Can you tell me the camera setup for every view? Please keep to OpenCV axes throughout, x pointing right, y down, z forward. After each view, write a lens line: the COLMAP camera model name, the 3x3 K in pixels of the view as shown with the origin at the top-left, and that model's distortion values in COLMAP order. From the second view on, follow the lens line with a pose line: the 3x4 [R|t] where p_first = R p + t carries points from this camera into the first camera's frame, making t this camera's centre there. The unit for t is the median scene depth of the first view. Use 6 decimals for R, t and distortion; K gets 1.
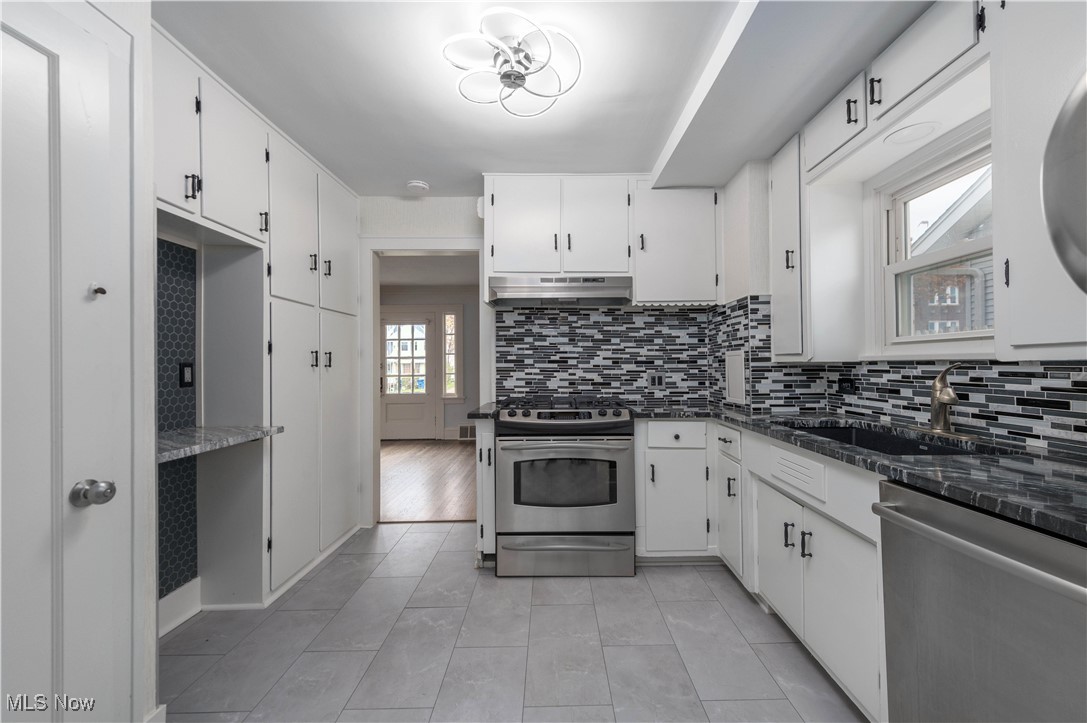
lens RADIAL K [[428.0, 0, 551.8], [0, 428.0, 361.8], [0, 0, 1]] dist [0.016702, -0.003967]
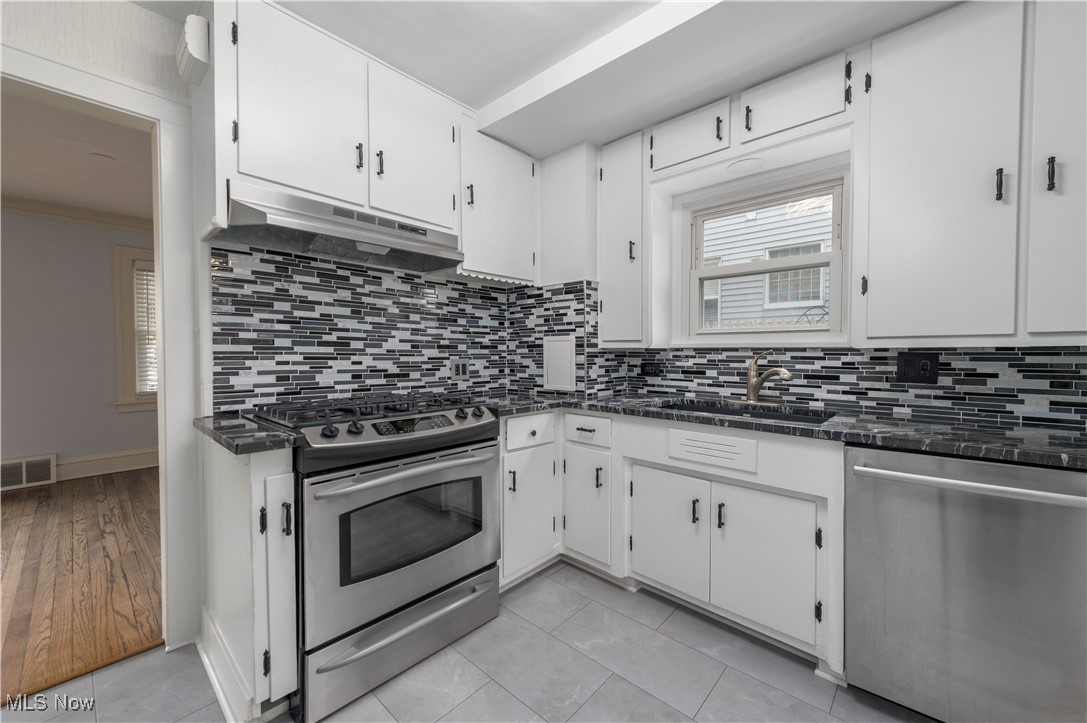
lens RADIAL K [[428.0, 0, 546.5], [0, 428.0, 362.0], [0, 0, 1]] dist [0.016702, -0.003967]
pose [[0.662295, -0.011945, 0.749148, -0.335035], [-0.010718, 0.999620, 0.025414, 0.009339], [-0.749166, -0.024861, 0.661915, 0.410536]]
